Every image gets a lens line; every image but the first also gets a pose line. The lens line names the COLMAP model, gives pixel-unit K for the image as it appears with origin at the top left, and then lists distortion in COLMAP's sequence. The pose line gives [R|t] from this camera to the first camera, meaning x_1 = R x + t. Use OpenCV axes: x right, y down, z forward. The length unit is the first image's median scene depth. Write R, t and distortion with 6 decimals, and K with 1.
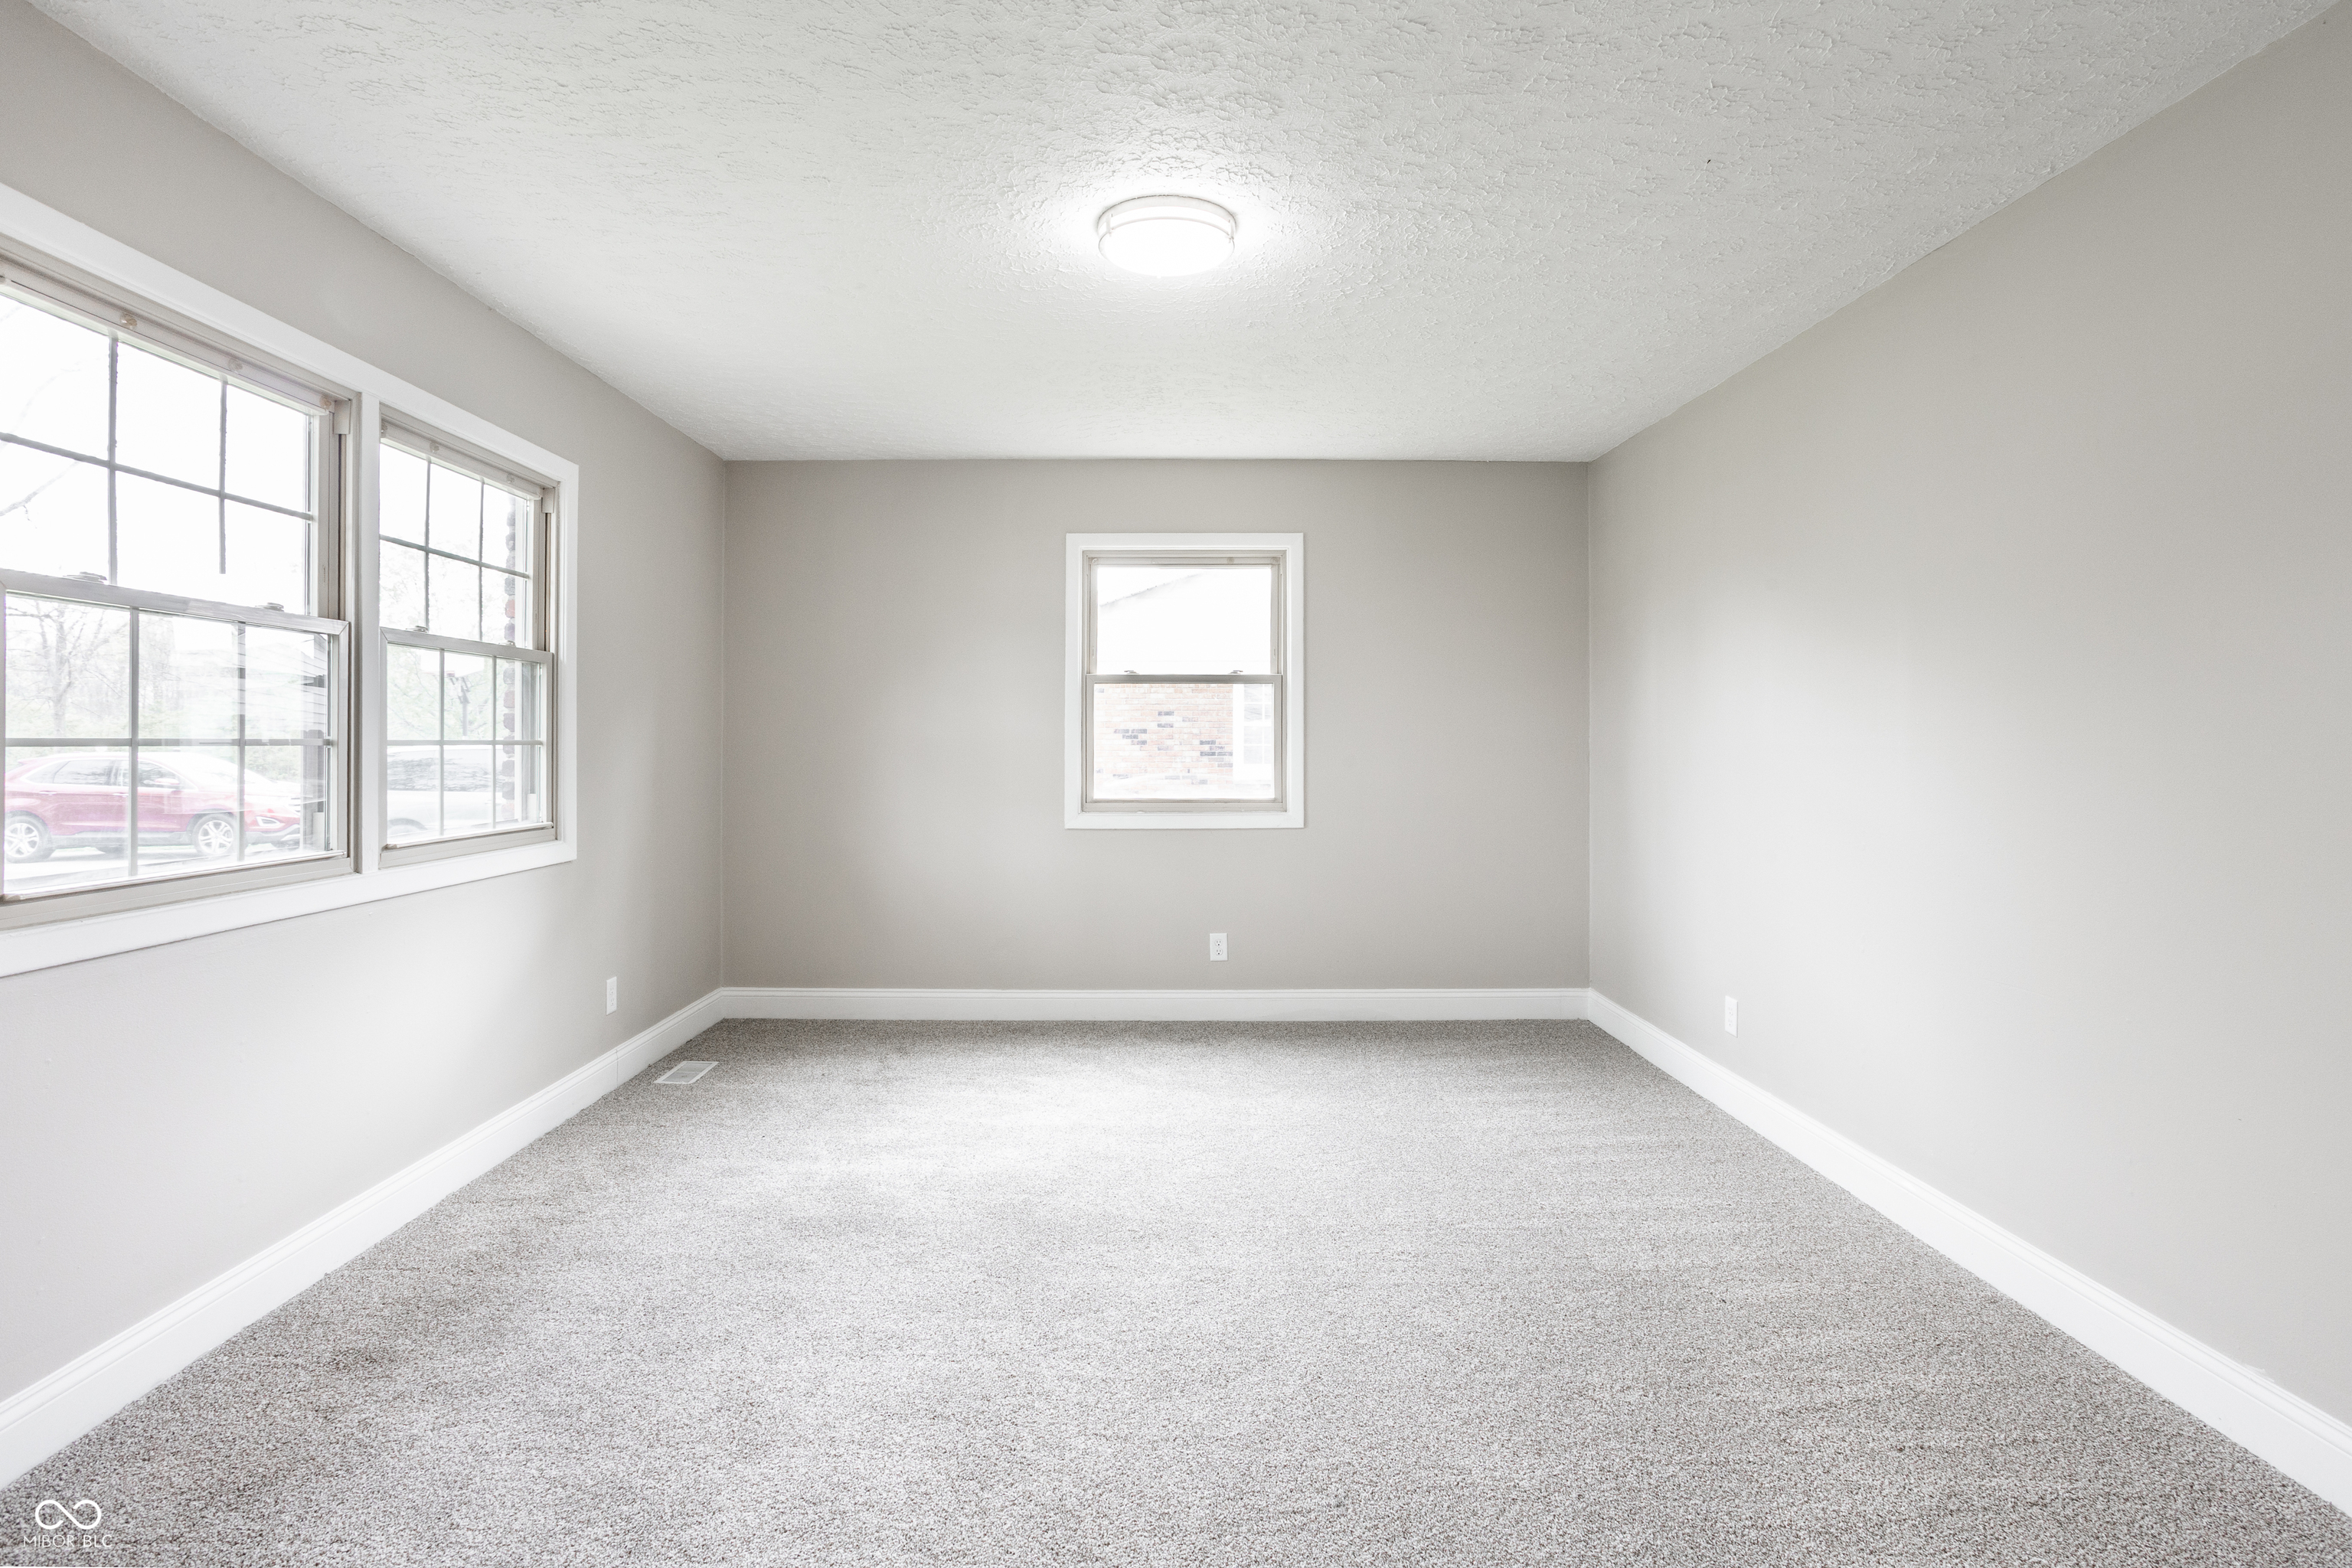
lens RADIAL K [[1155.3, 0, 1171.1], [0, 1155.3, 728.5], [0, 0, 1]] dist [-0.059505, 0.030405]
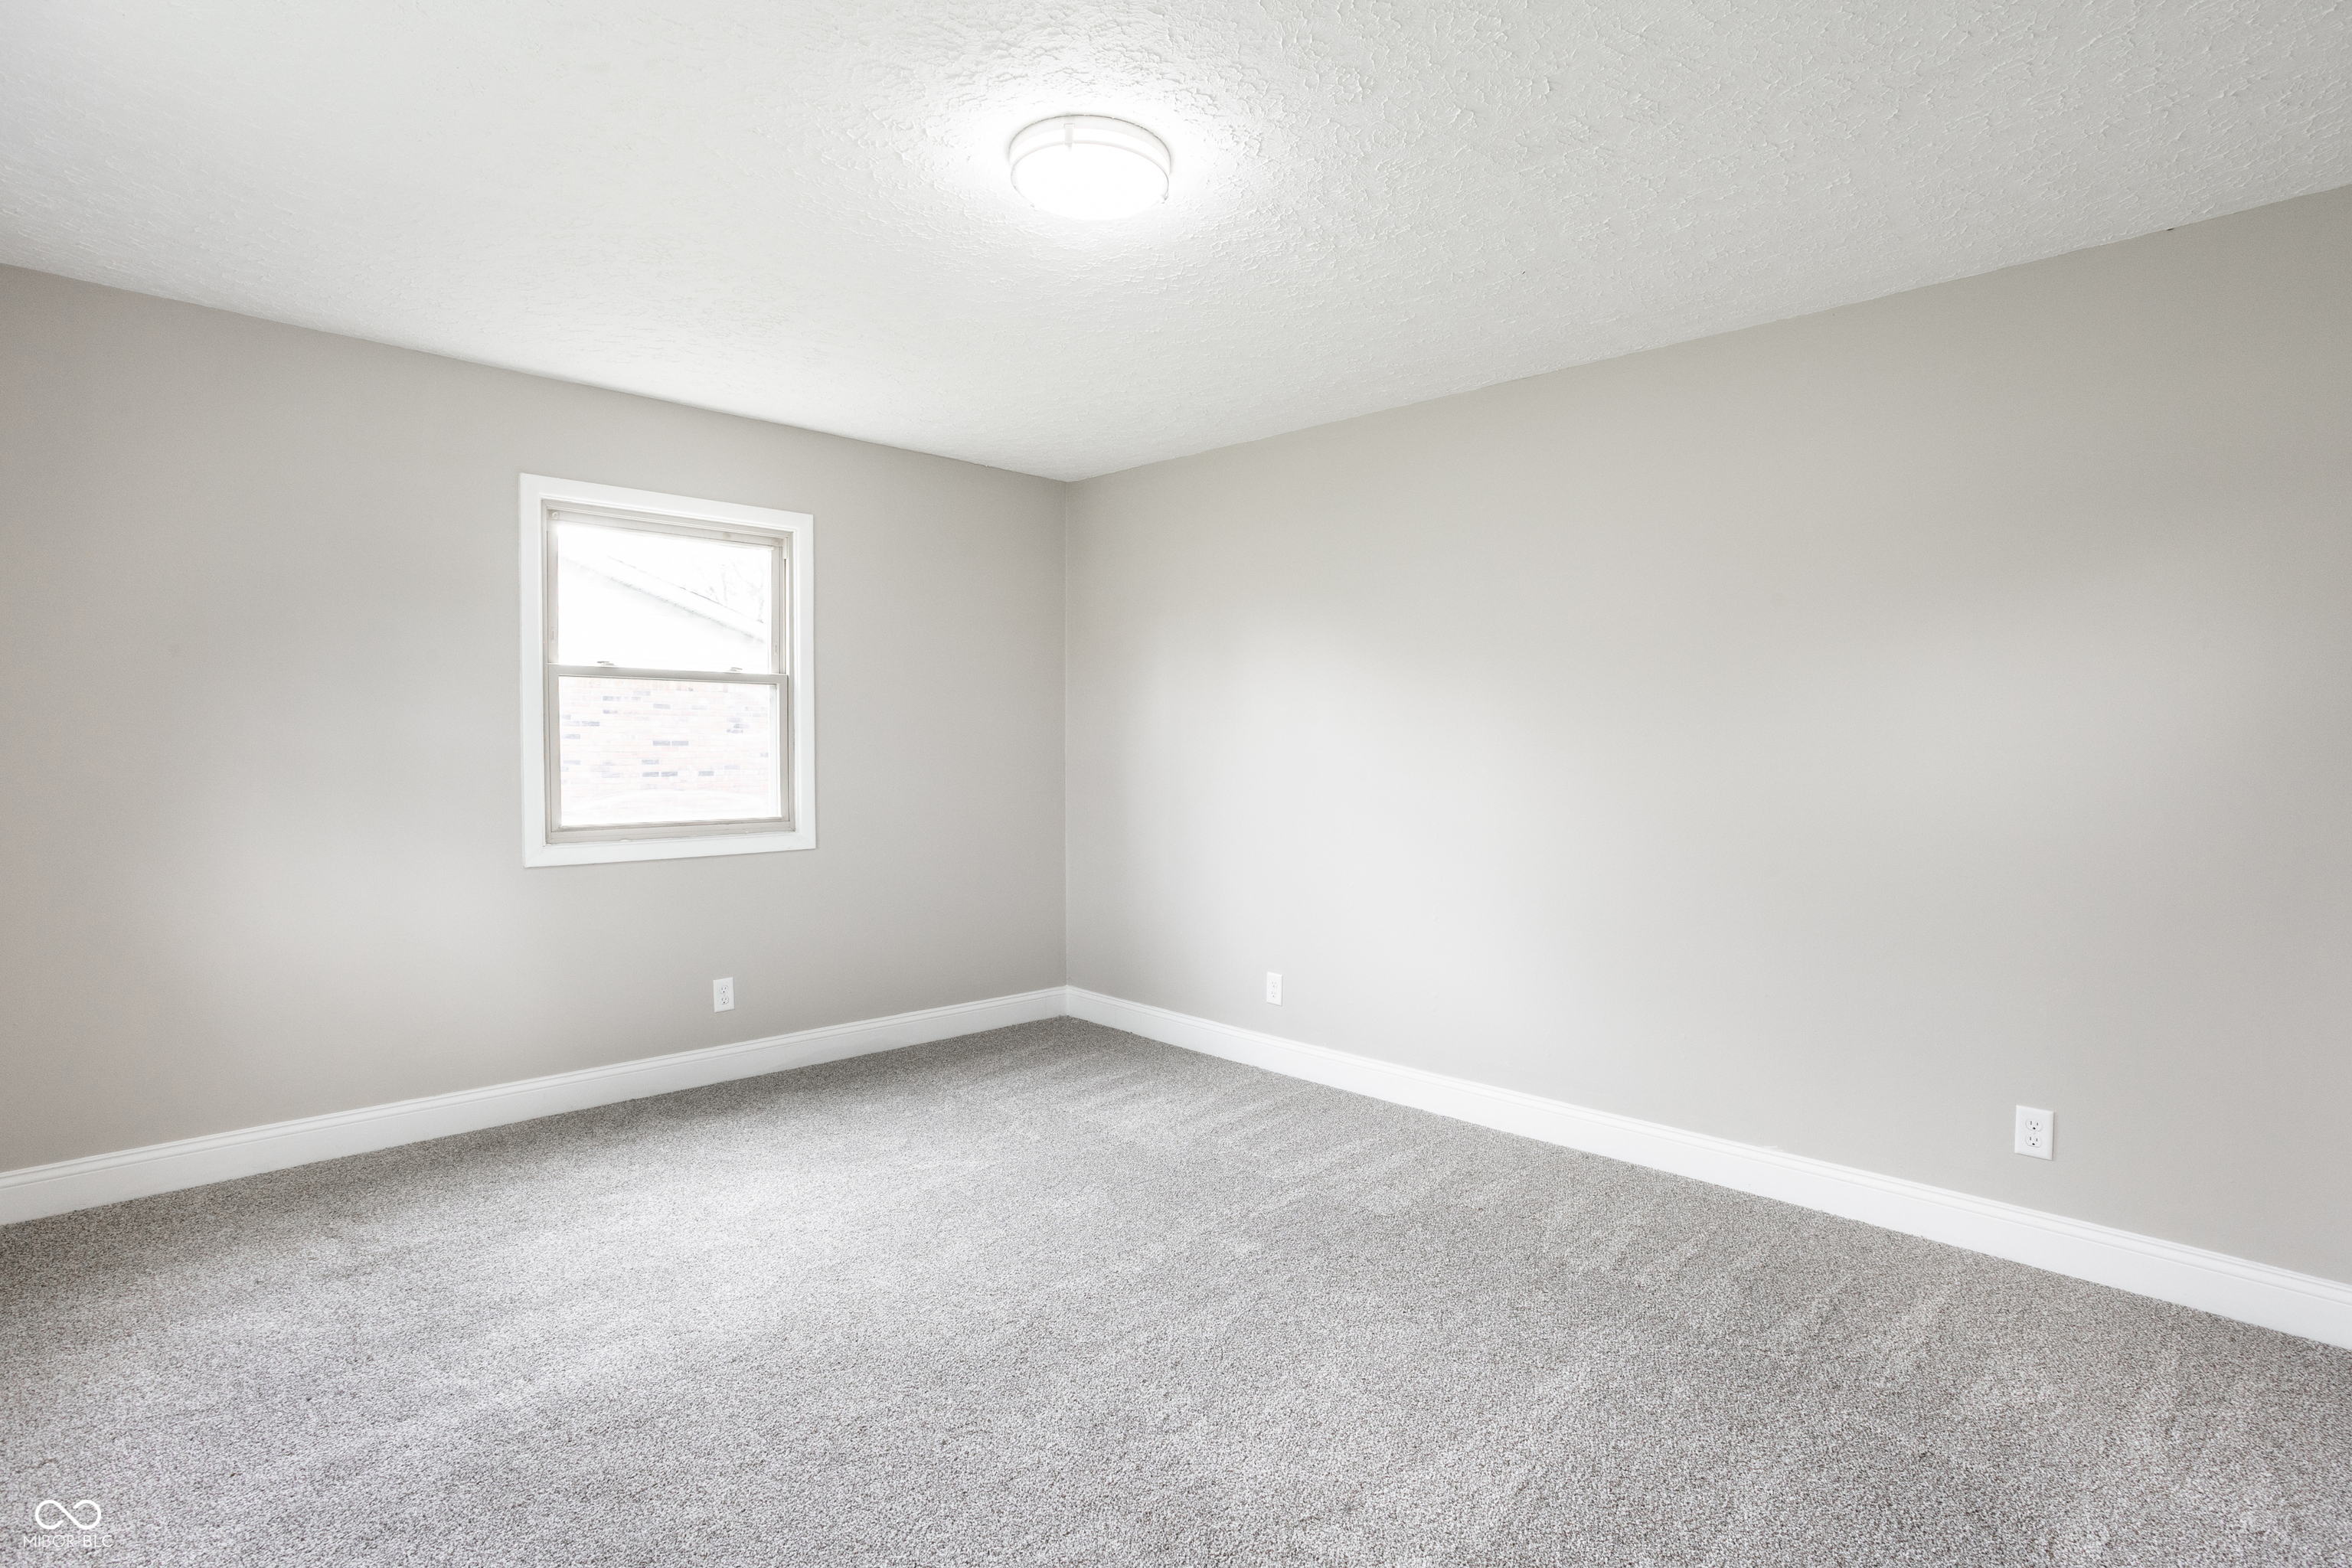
lens RADIAL K [[1156.6, 0, 1176.0], [0, 1156.6, 784.0], [0, 0, 1]] dist [-0.062775, 0.041409]
pose [[0.721108, -0.019635, 0.692544, -0.298304], [-0.010344, 0.999182, 0.039099, -0.001309], [-0.692745, -0.035358, 0.720315, 0.171203]]
